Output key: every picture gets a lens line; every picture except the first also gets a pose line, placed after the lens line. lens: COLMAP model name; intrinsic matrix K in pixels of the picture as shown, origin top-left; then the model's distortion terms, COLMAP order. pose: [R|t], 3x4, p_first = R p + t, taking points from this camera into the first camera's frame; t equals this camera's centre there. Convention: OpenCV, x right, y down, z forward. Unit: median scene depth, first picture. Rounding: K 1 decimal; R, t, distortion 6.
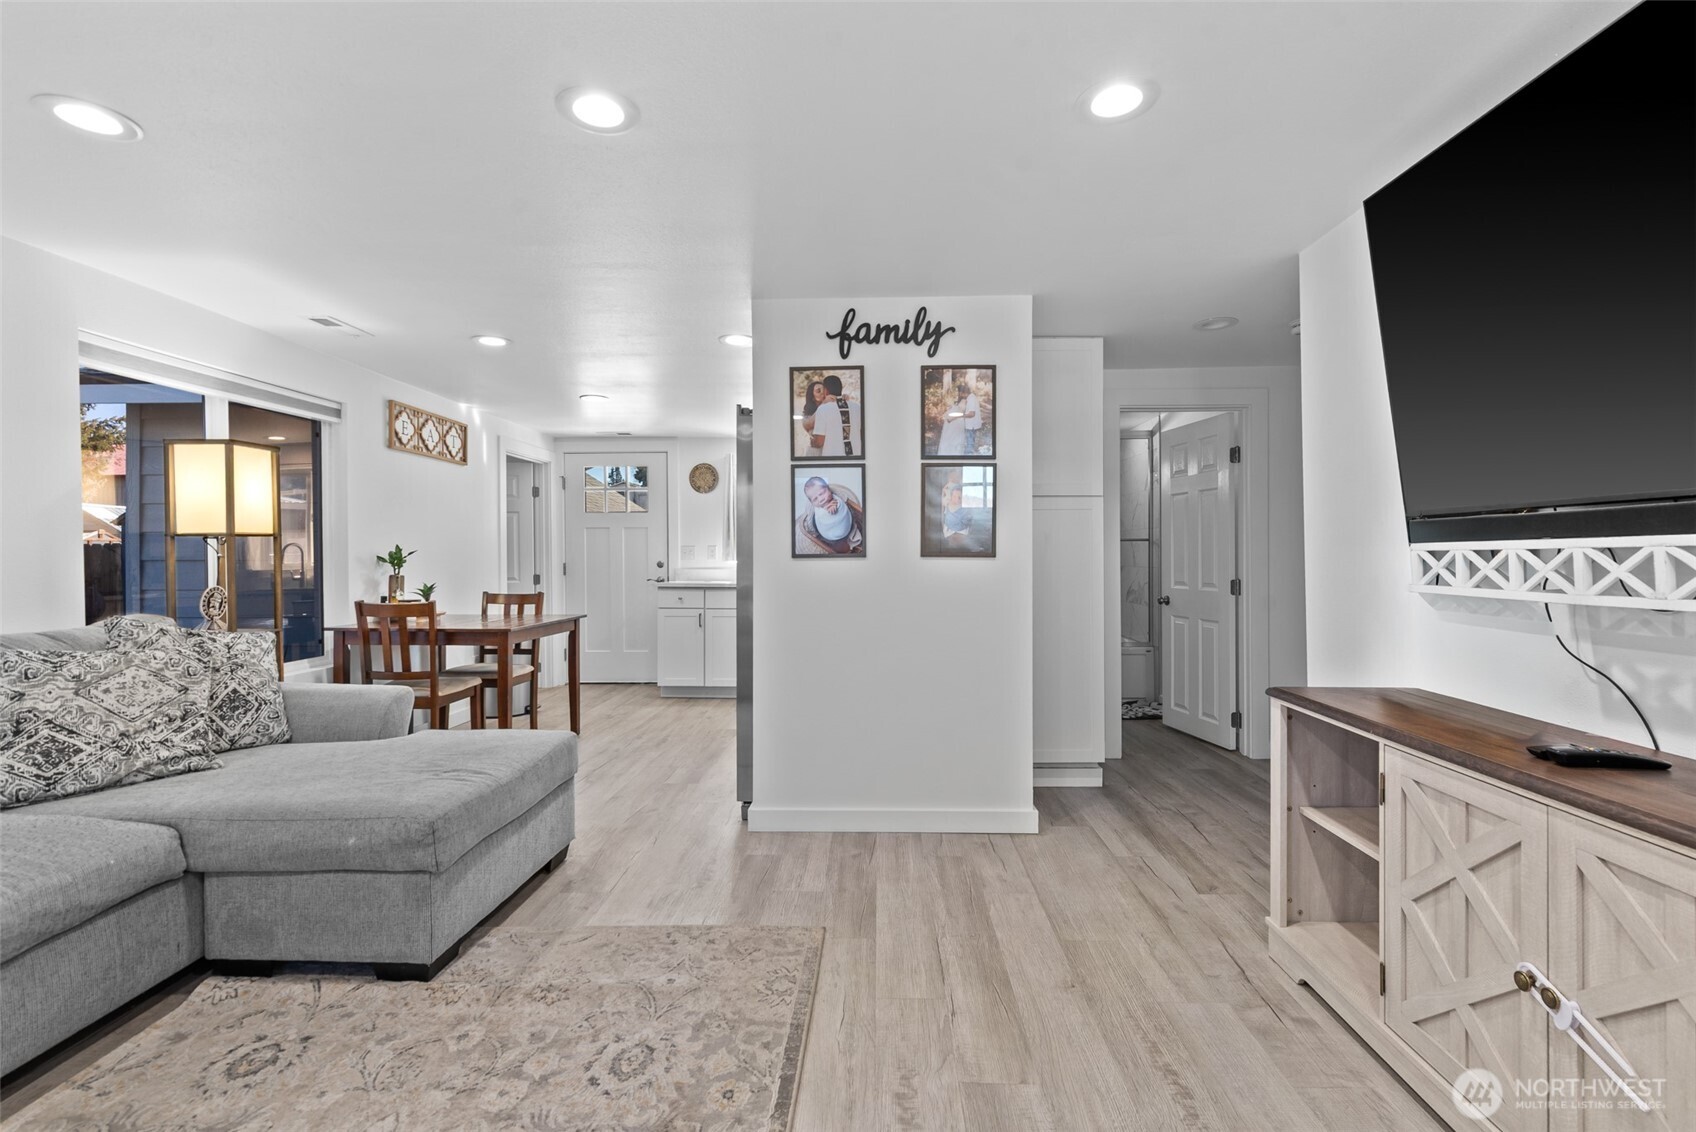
lens RADIAL K [[757.8, 0, 868.4], [0, 757.8, 561.5], [0, 0, 1]] dist [-0.000932, -0.000144]
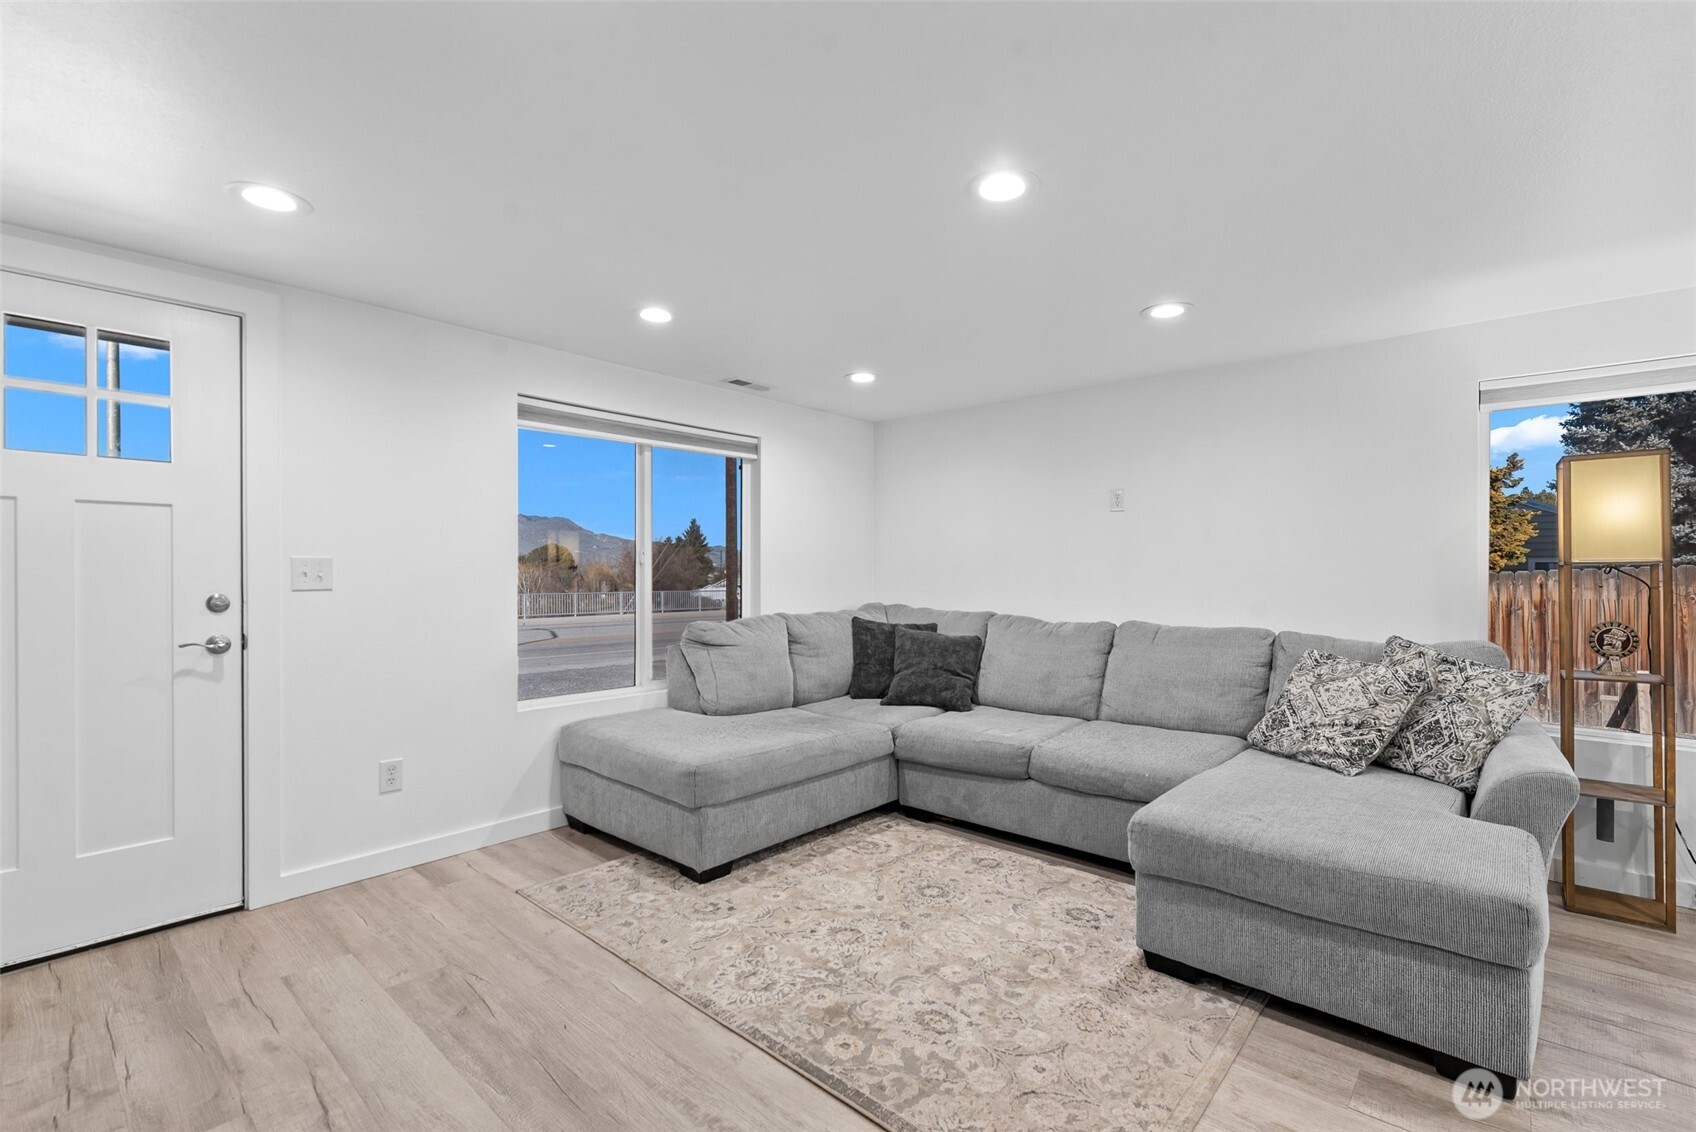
lens RADIAL K [[746.1, 0, 853.9], [0, 746.1, 580.3], [0, 0, 1]] dist [0.001744, -0.000039]
pose [[-0.648329, 0.015911, -0.761194, 0.356773], [-0.003312, 0.999713, 0.023718, -0.031619], [0.761353, 0.017898, -0.648090, 0.906322]]
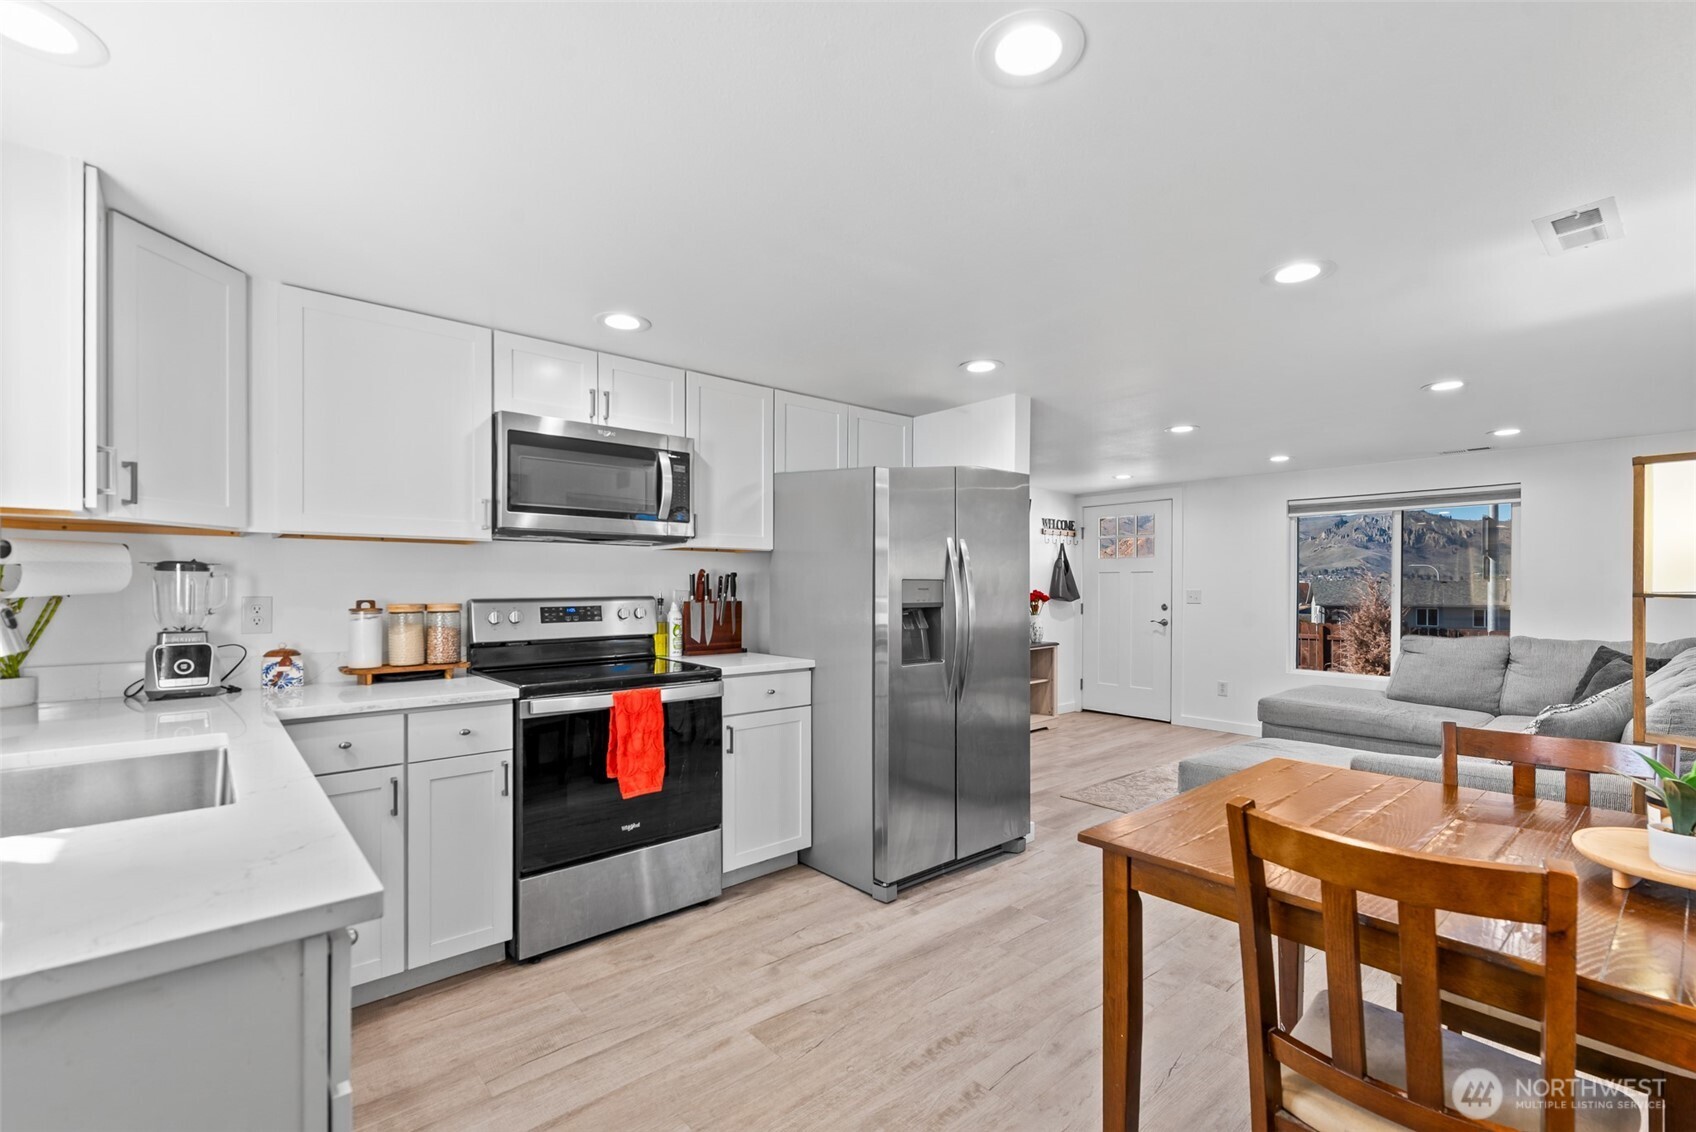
lens RADIAL K [[733.9, 0, 851.2], [0, 733.9, 587.8], [0, 0, 1]] dist [-0.001979, -0.000193]
pose [[-0.663975, 0.002482, 0.747751, -0.845635], [0.004699, 0.999989, 0.000854, -0.047841], [-0.747740, 0.004081, -0.663979, 2.009087]]
